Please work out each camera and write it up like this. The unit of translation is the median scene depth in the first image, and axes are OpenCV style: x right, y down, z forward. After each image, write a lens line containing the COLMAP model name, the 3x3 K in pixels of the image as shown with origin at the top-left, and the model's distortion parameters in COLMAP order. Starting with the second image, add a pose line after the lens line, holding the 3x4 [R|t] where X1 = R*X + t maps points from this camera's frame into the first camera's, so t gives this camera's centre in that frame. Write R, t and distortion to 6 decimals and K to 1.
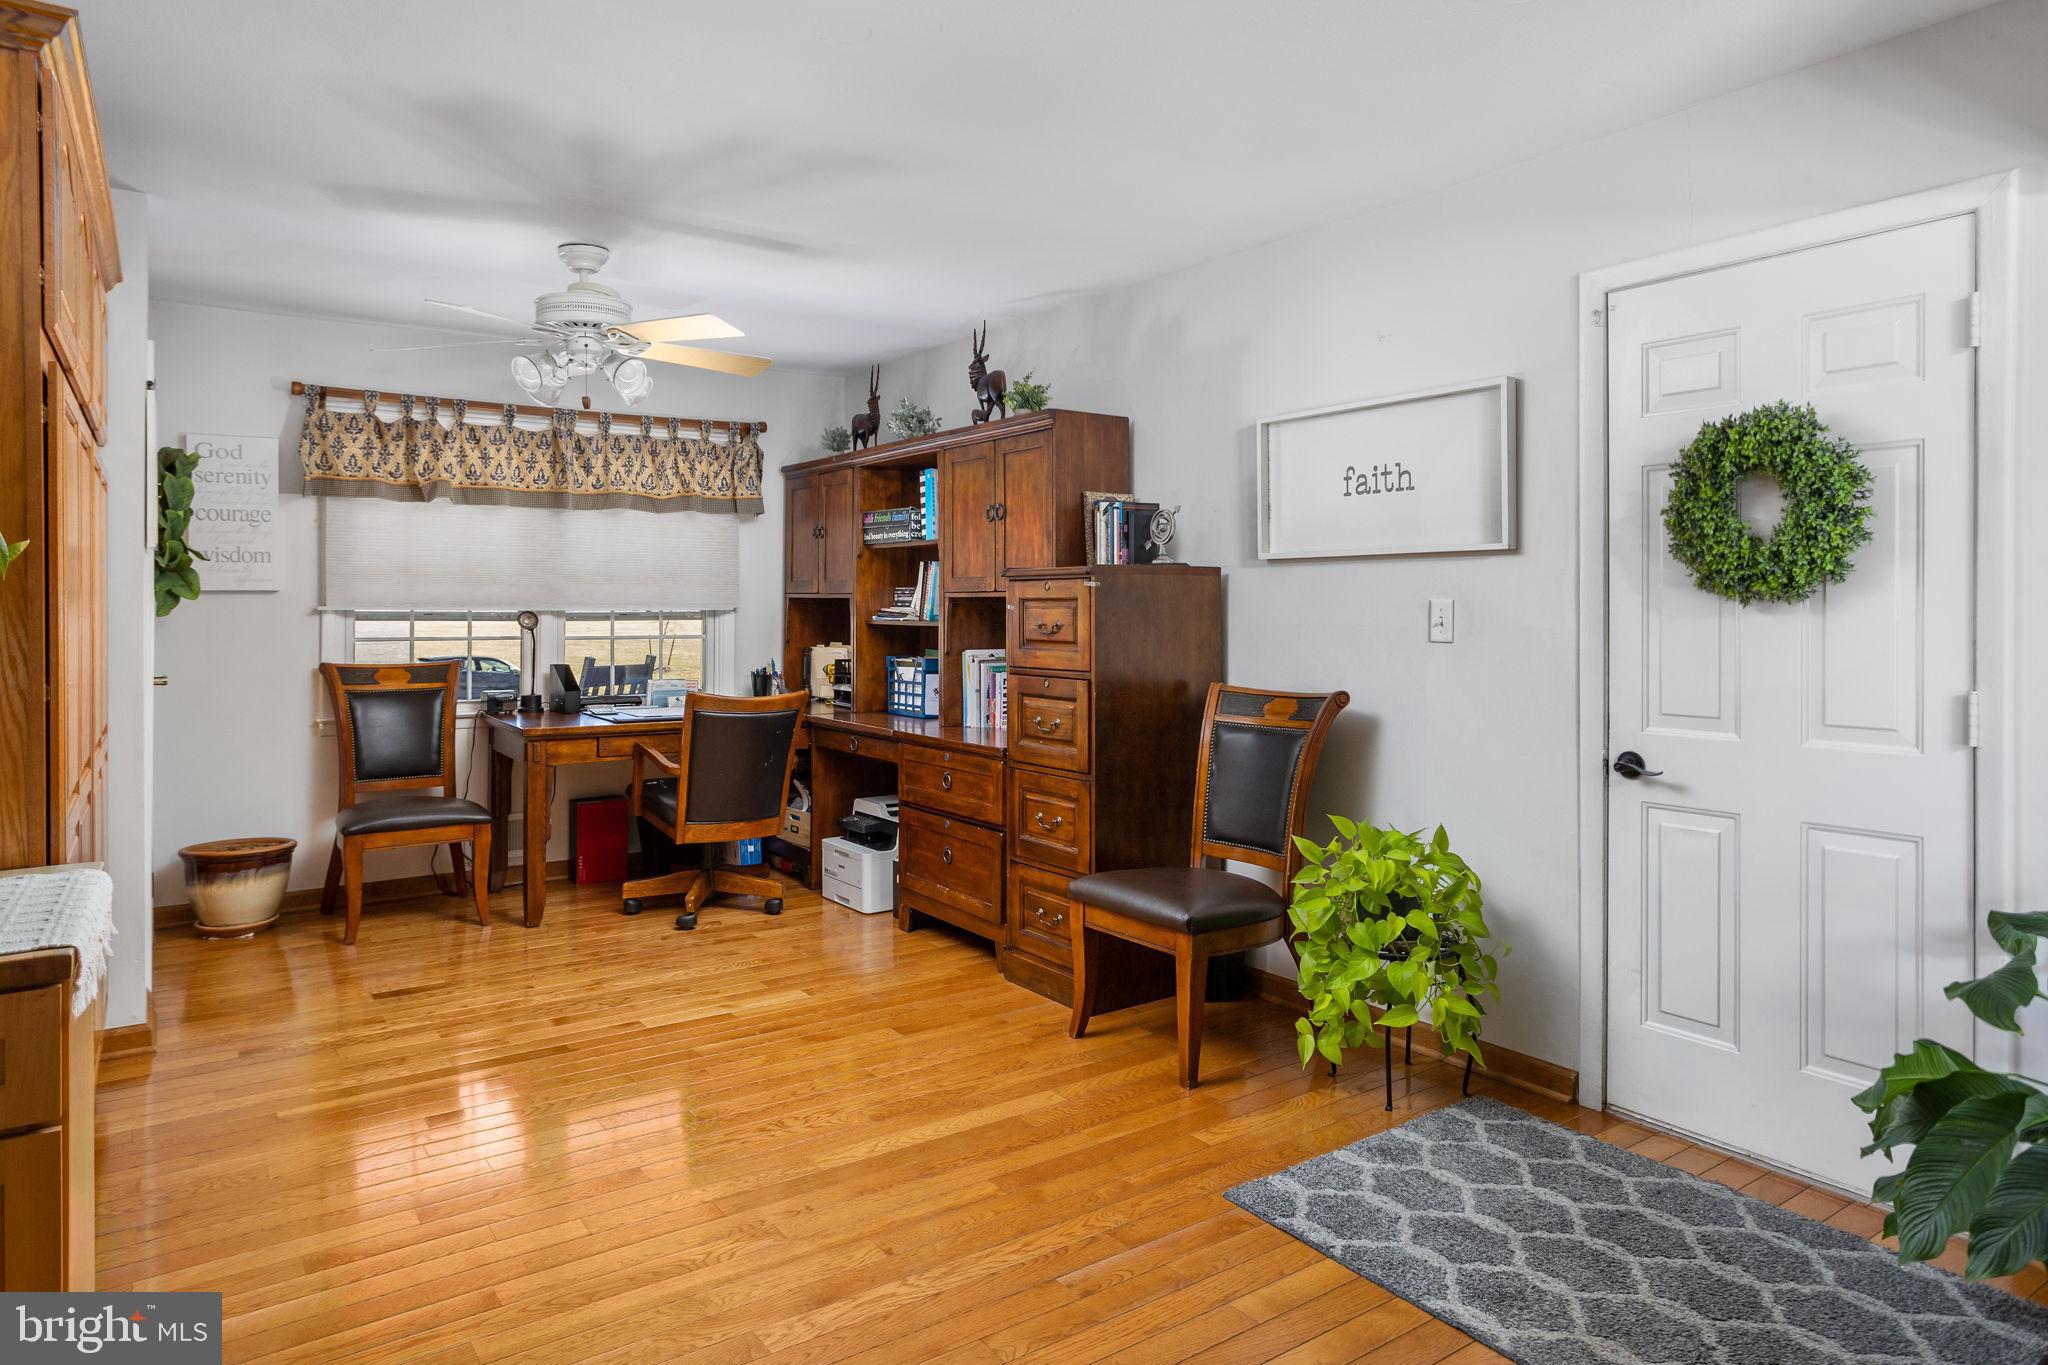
lens RADIAL K [[1239.8, 0, 1039.0], [0, 1239.8, 615.3], [0, 0, 1]] dist [-0.027591, 0.012408]
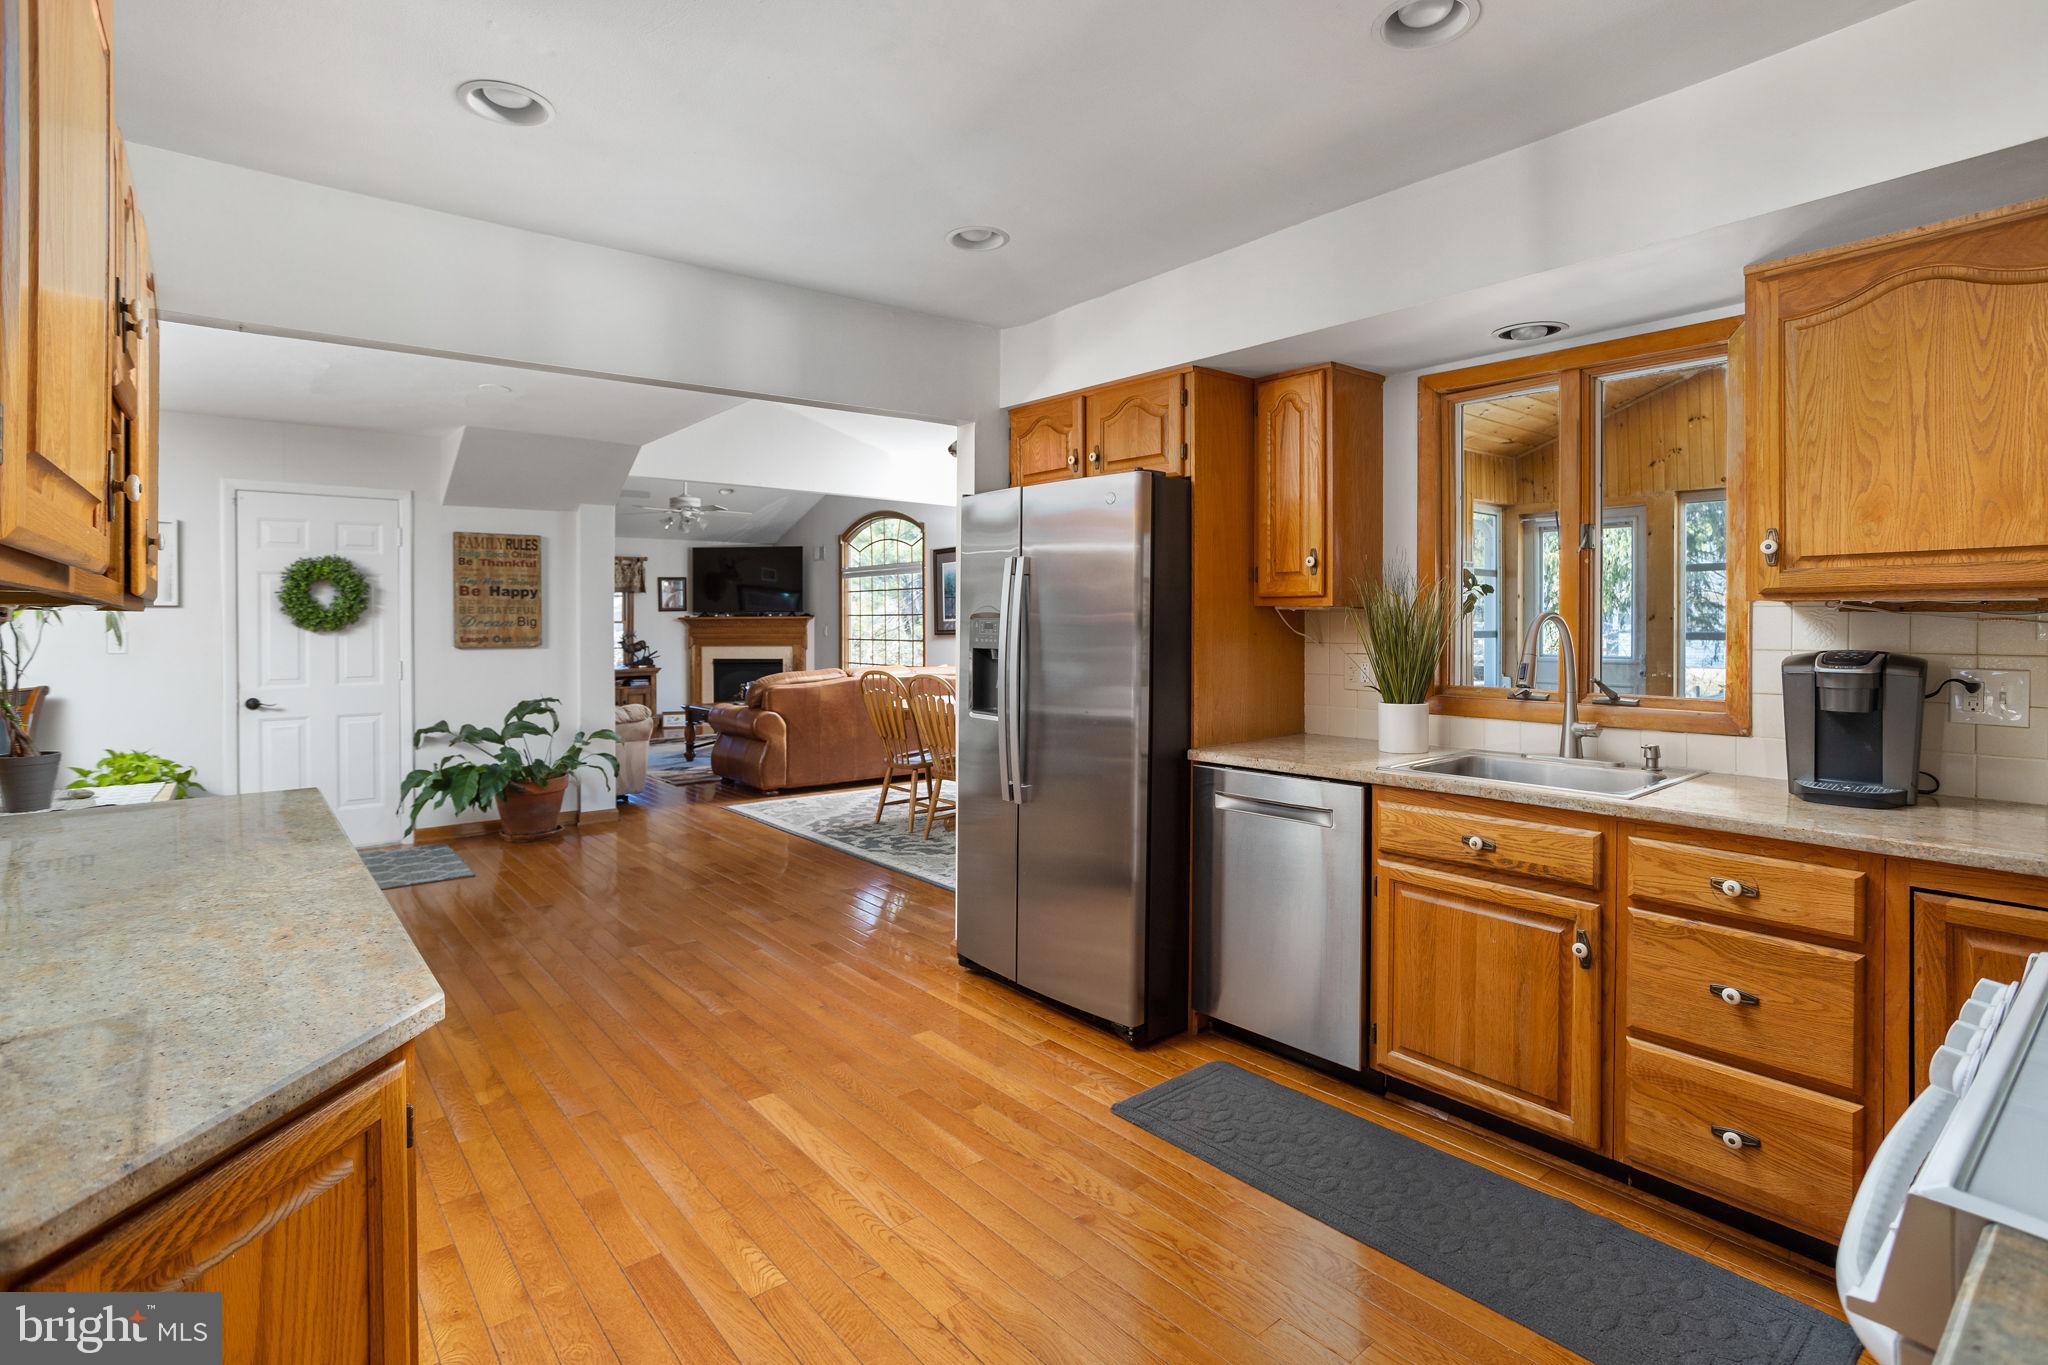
lens RADIAL K [[990.8, 0, 1012.4], [0, 990.8, 612.8], [0, 0, 1]] dist [-0.040372, 0.021013]
pose [[-0.054434, 0.004204, 0.998509, -0.901685], [0.011248, 0.999930, -0.003596, -0.015190], [-0.998454, 0.011036, -0.054477, -0.192202]]
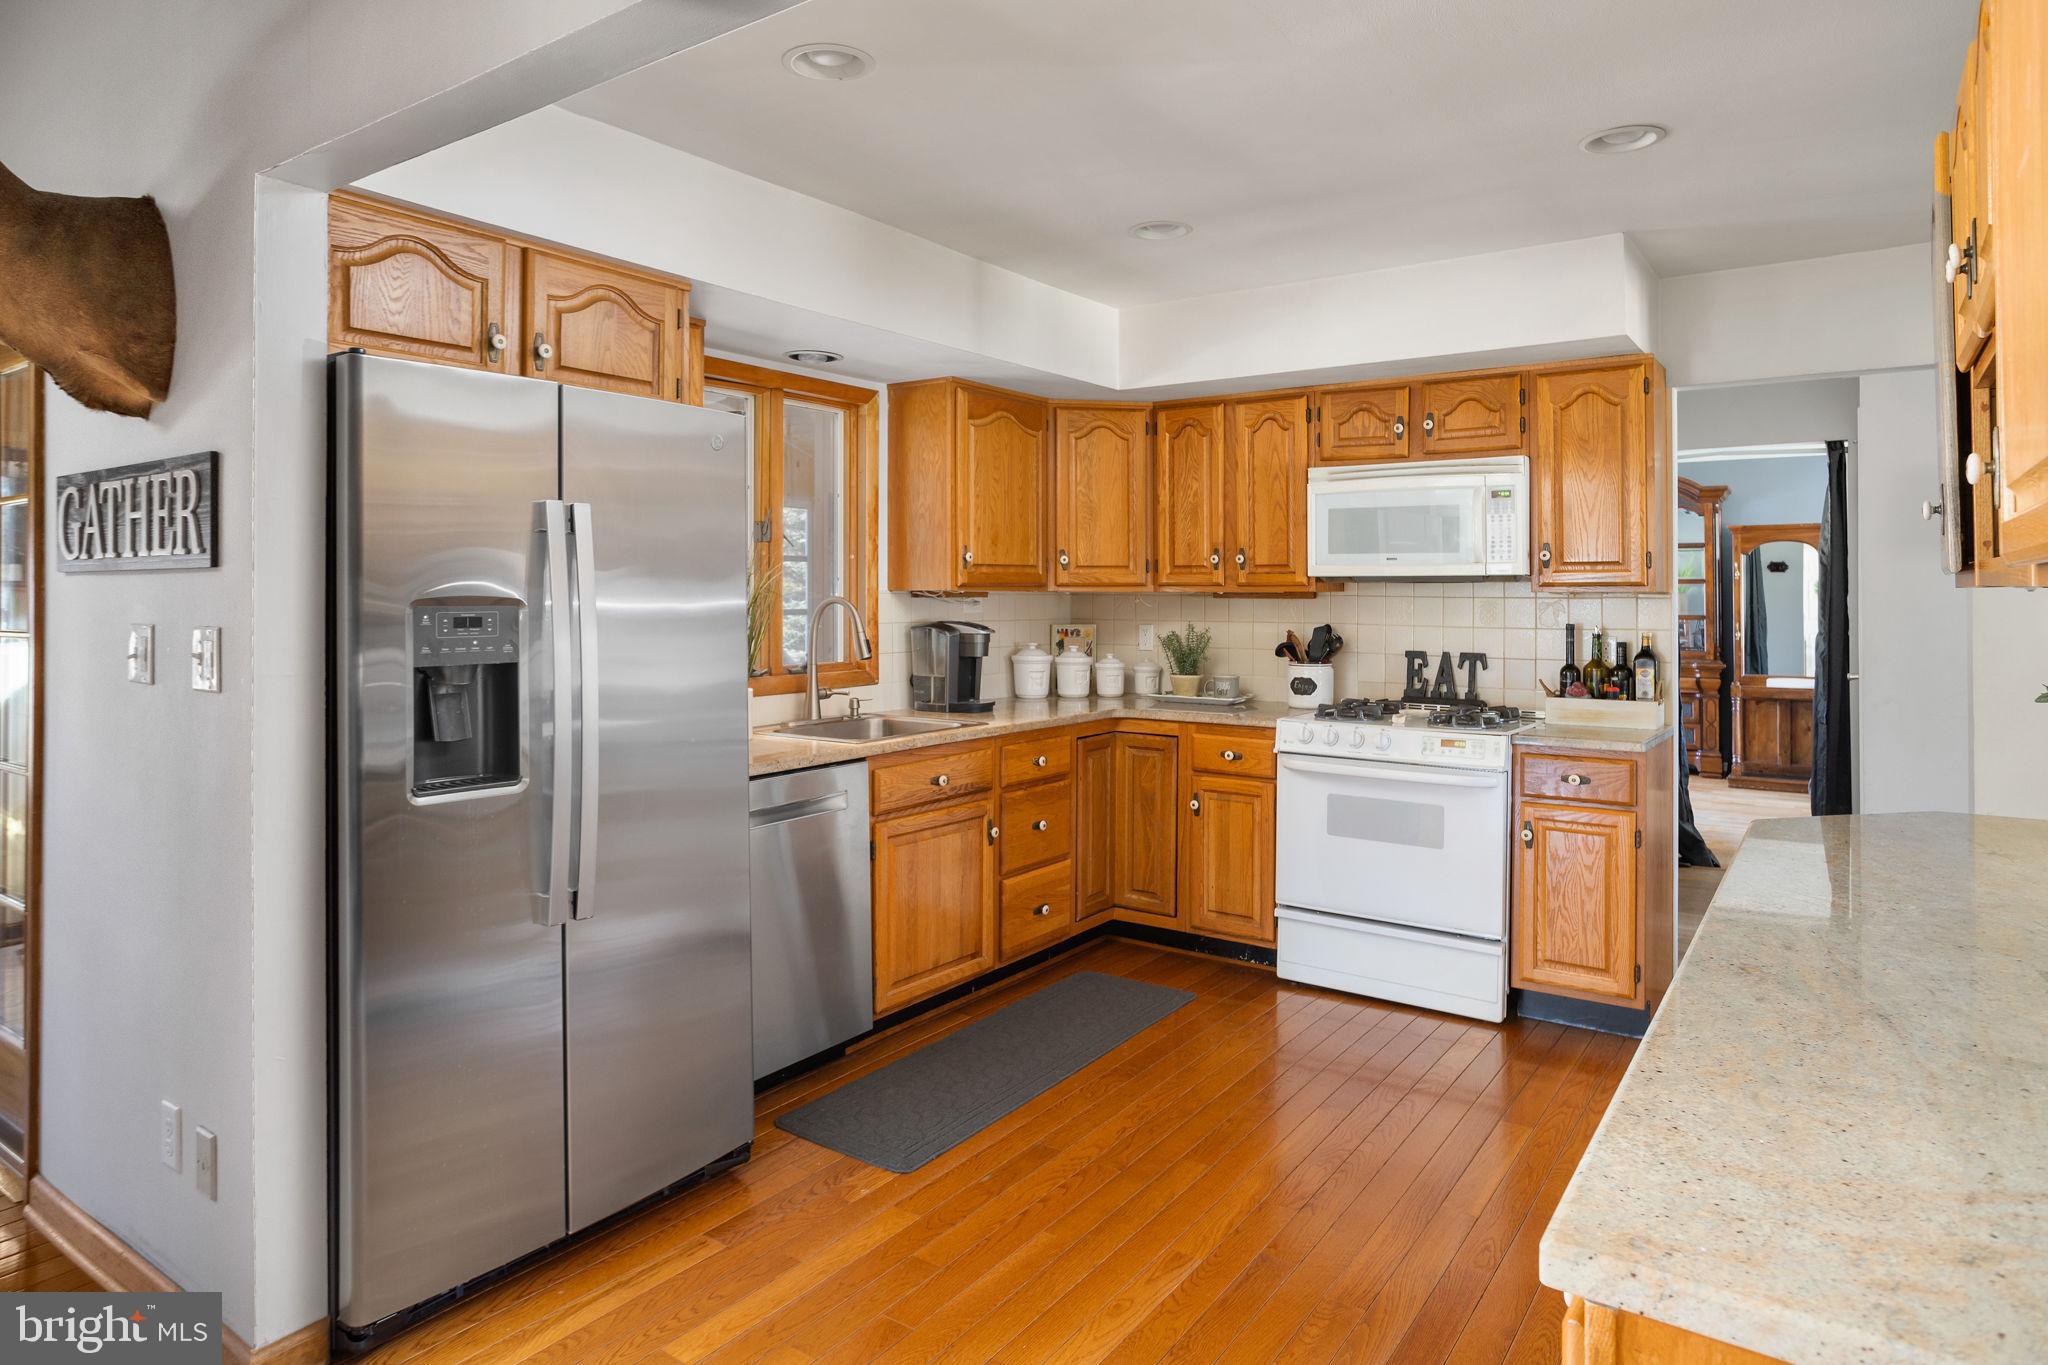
lens RADIAL K [[1193.4, 0, 1112.5], [0, 1193.4, 579.7], [0, 0, 1]] dist [-0.005036, 0.001968]
pose [[-0.932819, -0.005309, -0.360305, -0.204681], [-0.002794, 0.999968, -0.007501, -0.020079], [0.360334, -0.005990, -0.932804, 0.323656]]
